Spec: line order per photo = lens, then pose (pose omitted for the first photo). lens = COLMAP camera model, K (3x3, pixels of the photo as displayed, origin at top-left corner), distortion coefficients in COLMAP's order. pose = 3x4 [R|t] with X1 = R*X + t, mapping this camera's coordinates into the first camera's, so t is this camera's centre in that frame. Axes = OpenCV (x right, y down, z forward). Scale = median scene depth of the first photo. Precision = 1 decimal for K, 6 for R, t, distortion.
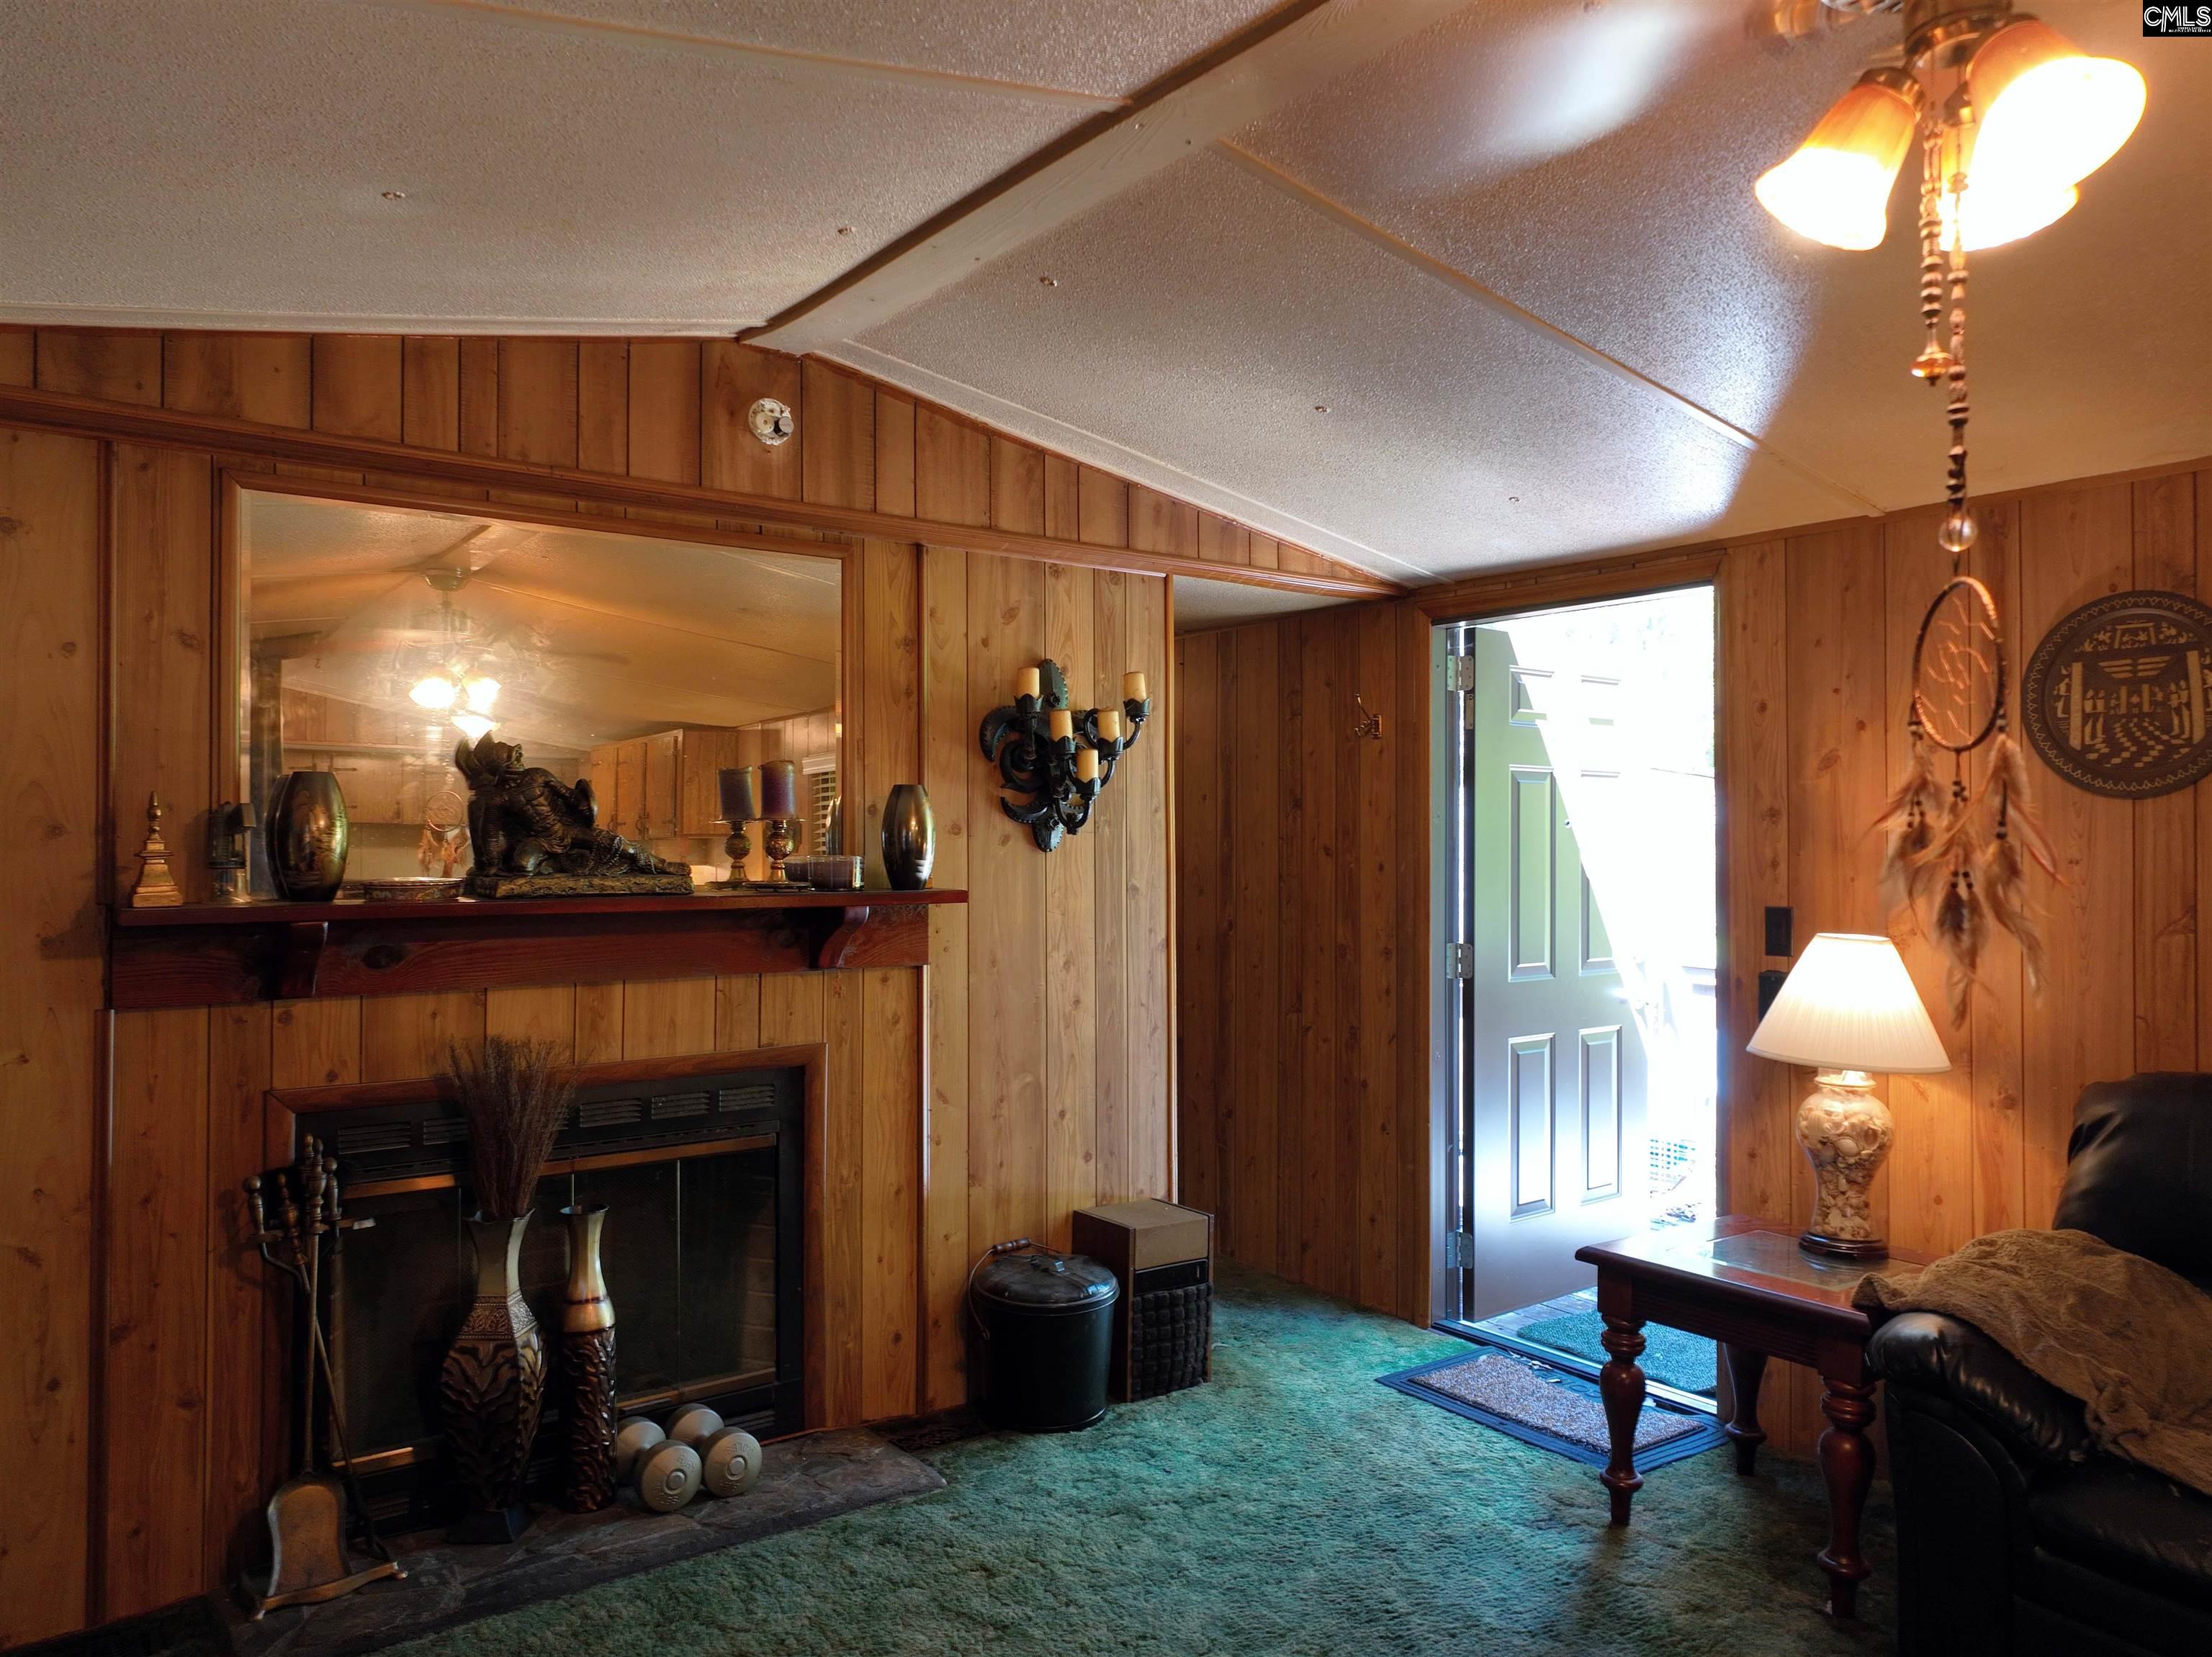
lens RADIAL K [[1567.2, 0, 1105.2], [0, 1567.2, 823.7], [0, 0, 1]] dist [0.001215, 0.006944]
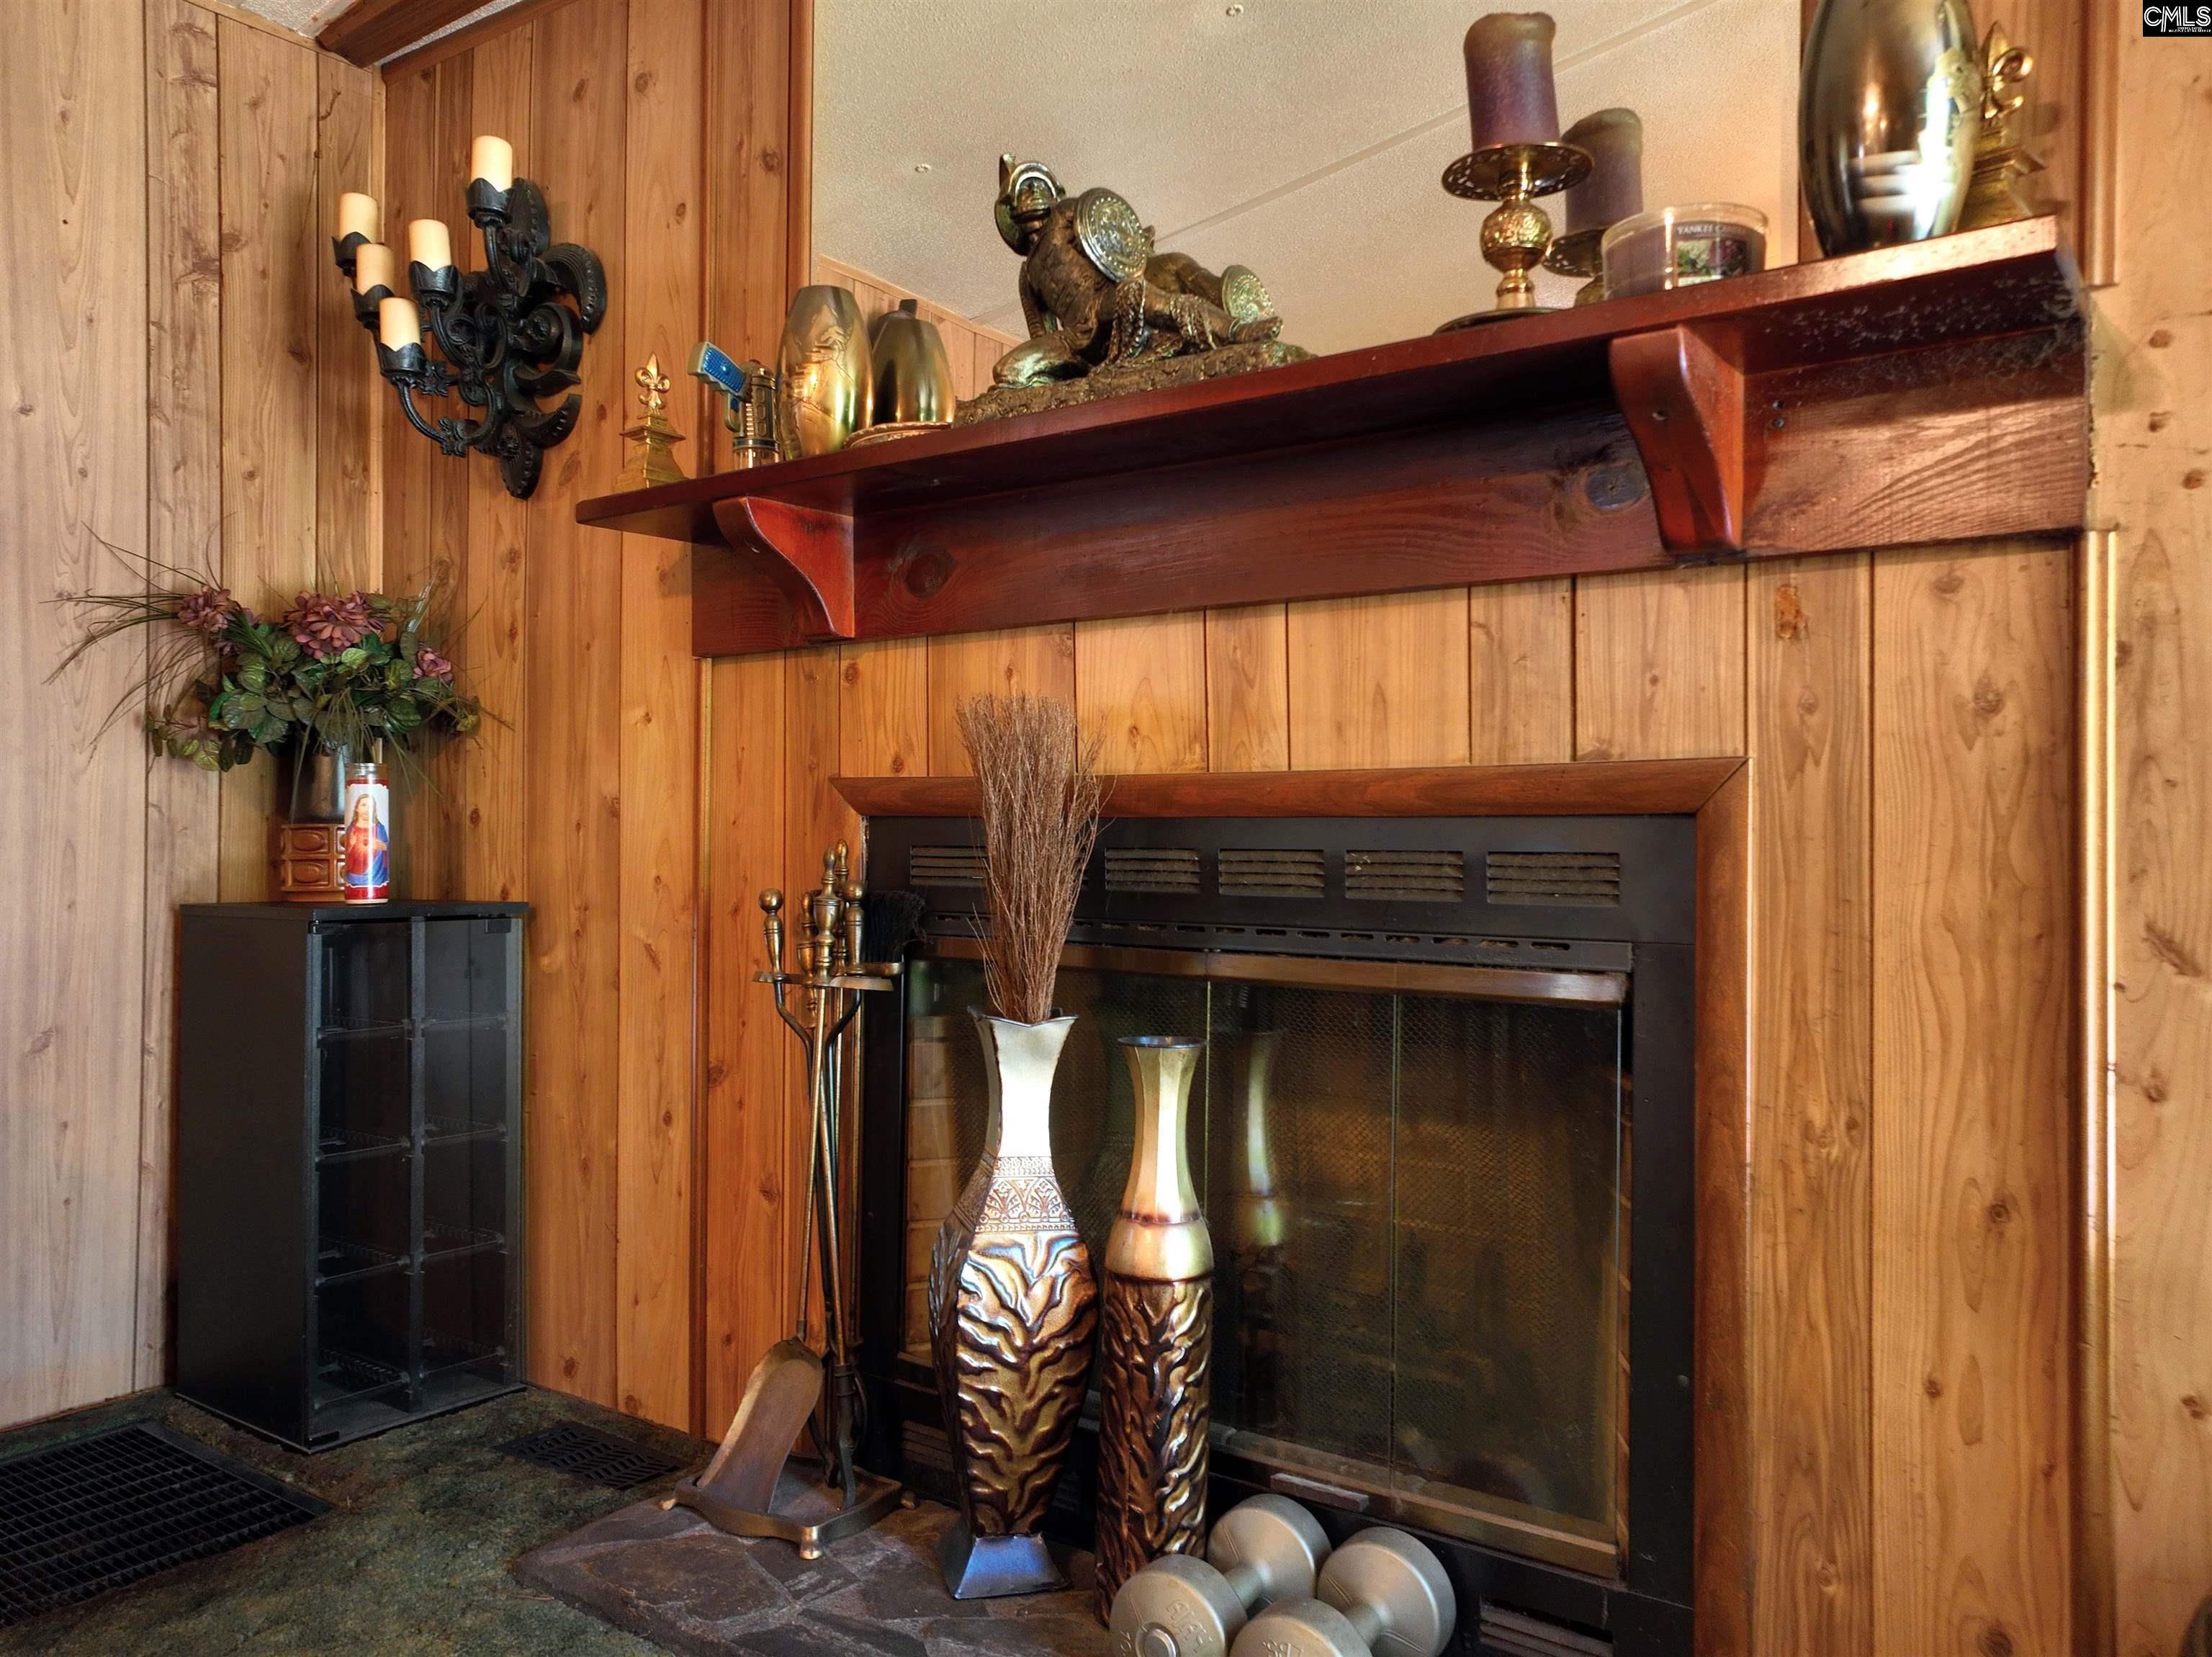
lens RADIAL K [[1567.2, 0, 1106.5], [0, 1567.2, 829.6], [0, 0, 1]] dist [0.001215, 0.006944]
pose [[0.315438, 0.000382, -0.948946, 0.142692], [-0.002678, 0.999996, -0.000487, 0.169457], [0.948942, 0.002695, 0.315438, 0.785774]]
